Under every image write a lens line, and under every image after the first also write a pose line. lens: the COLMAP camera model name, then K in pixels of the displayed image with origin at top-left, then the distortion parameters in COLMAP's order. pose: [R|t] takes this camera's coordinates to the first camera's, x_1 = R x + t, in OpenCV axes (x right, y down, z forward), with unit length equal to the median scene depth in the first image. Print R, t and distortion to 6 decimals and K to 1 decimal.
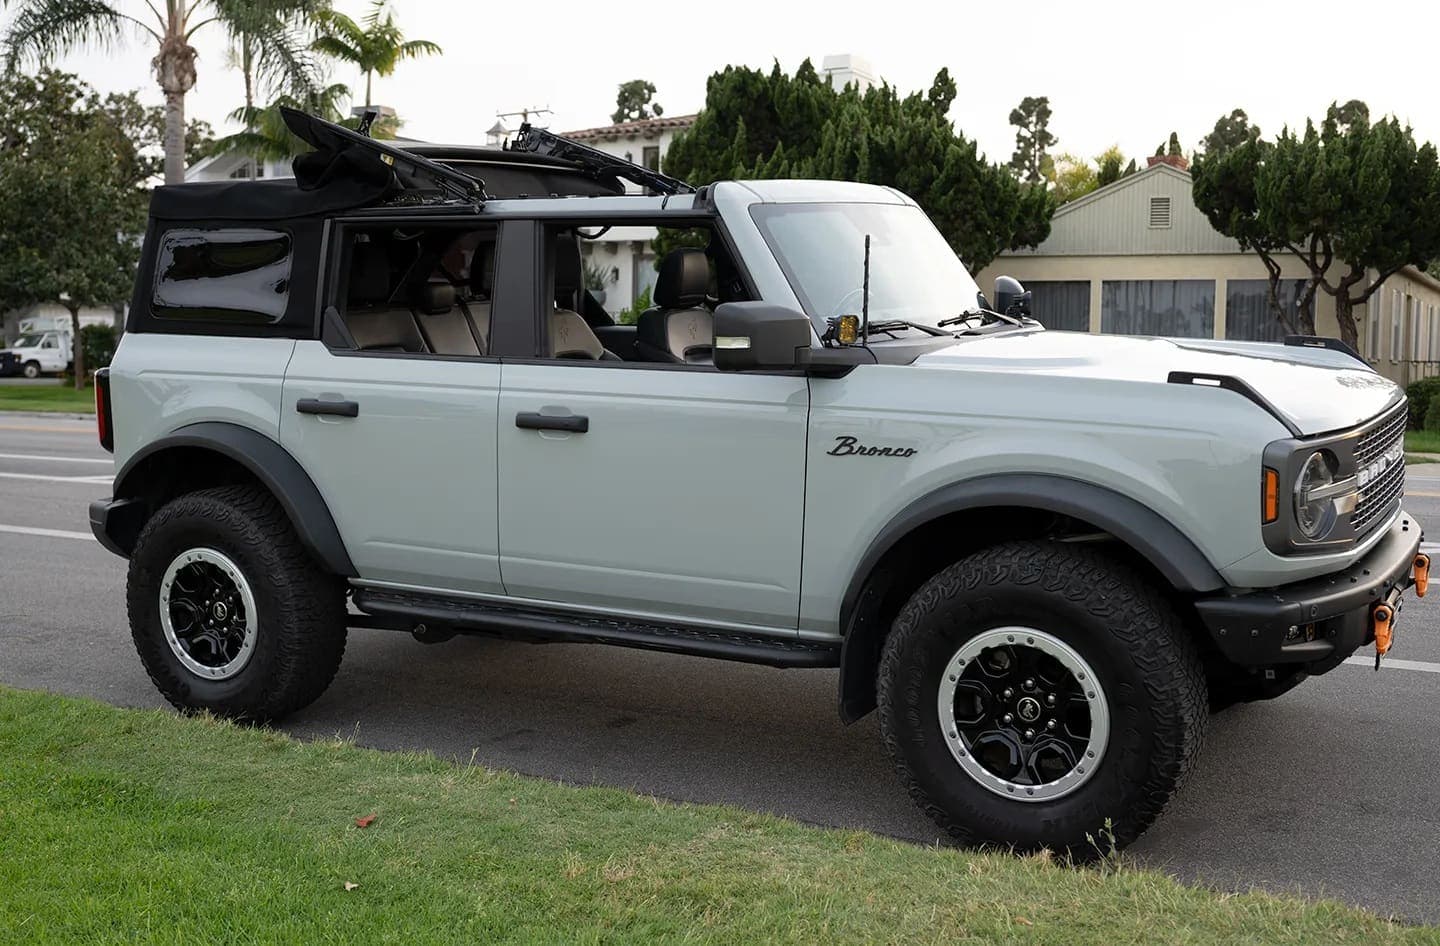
lens RADIAL K [[1655.3, 0, 720.0], [0, 1655.3, 473.0], [0, 0, 1]] dist [-0.001292, -0.004963]
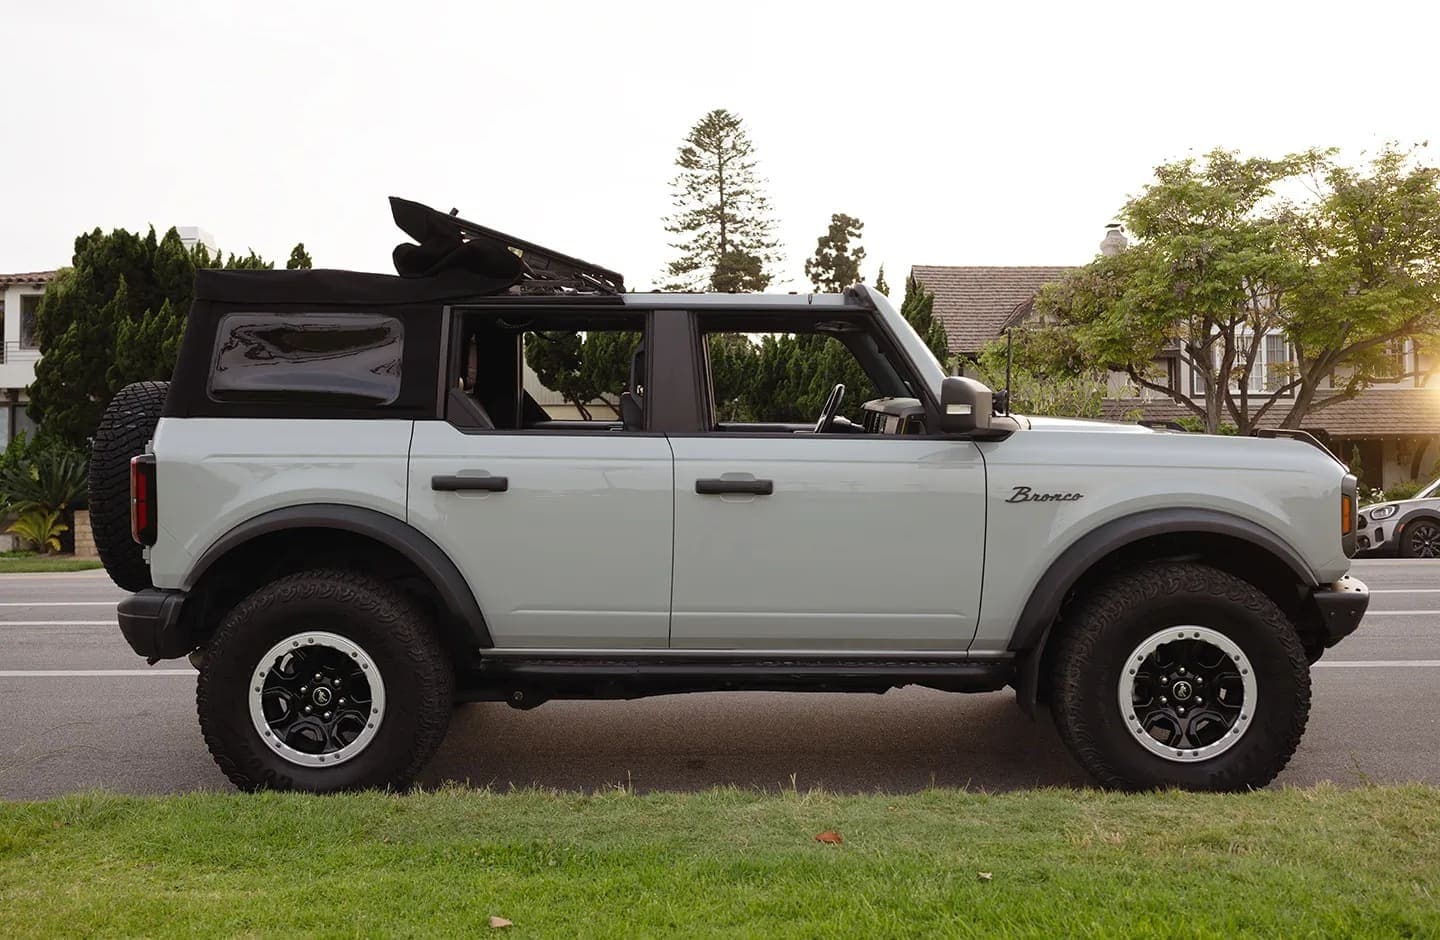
lens RADIAL K [[1396.7, 0, 720.0], [0, 1396.7, 470.0], [0, 0, 1]] dist [0.002289, -0.011333]
pose [[0.878349, -0.010832, 0.477897, -0.510263], [0.054538, 0.995486, -0.077675, 0.028239], [-0.474898, 0.094289, 0.874975, 0.155895]]
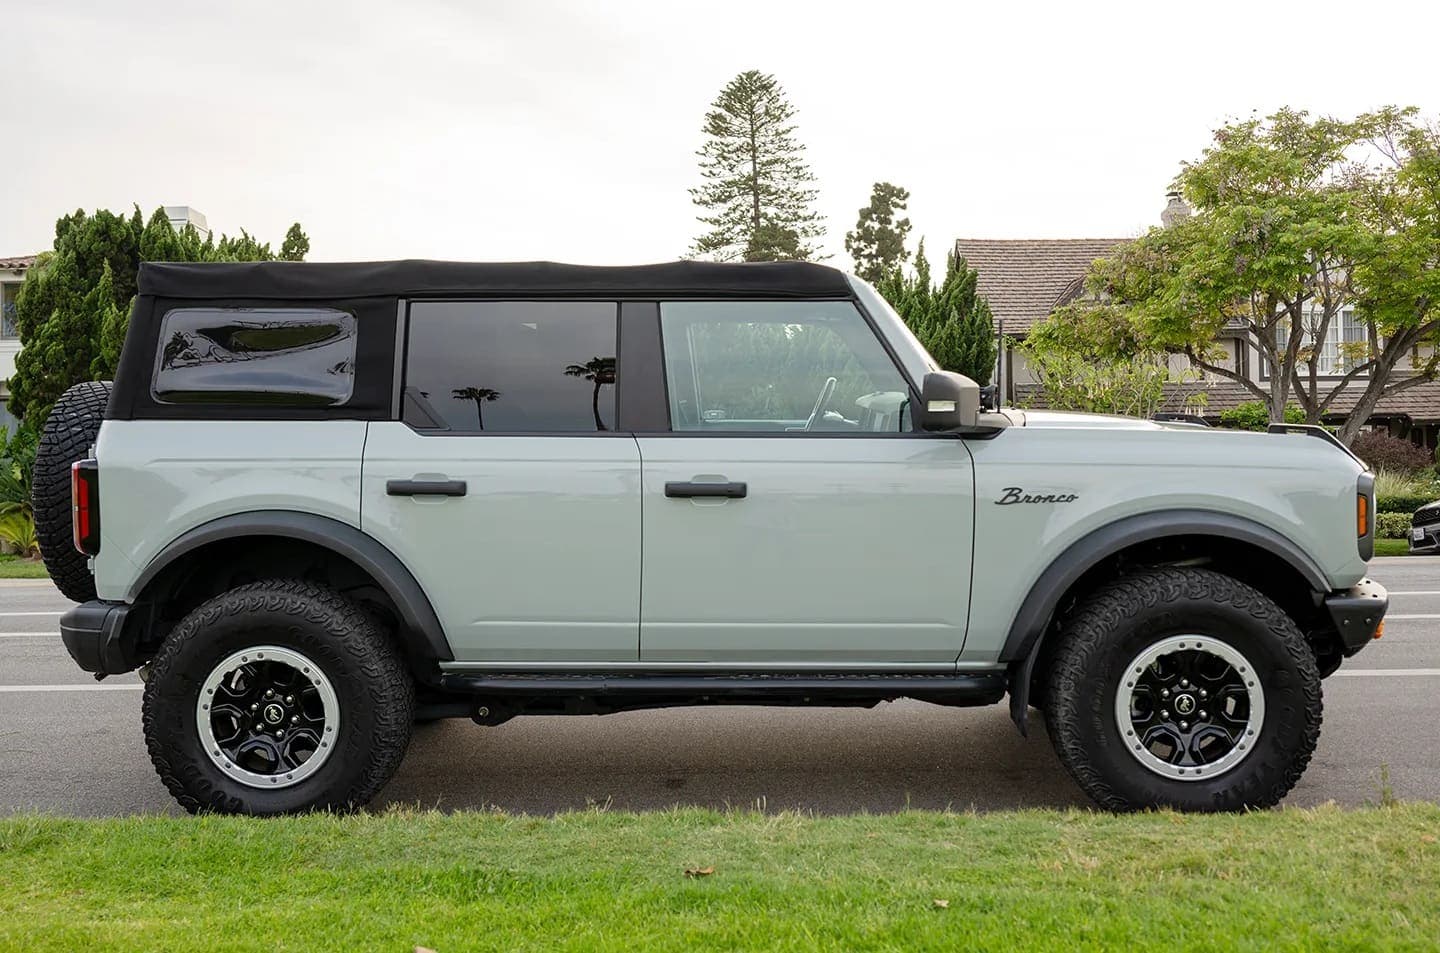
lens RADIAL K [[1505.2, 0, 724.3], [0, 1505.2, 484.0], [0, 0, 1]] dist [-0.001423, -0.001325]
pose [[0.888222, -0.024277, 0.458773, -0.482127], [0.060331, 0.996118, -0.064095, 0.025246], [-0.455436, 0.084609, 0.886239, 0.127110]]
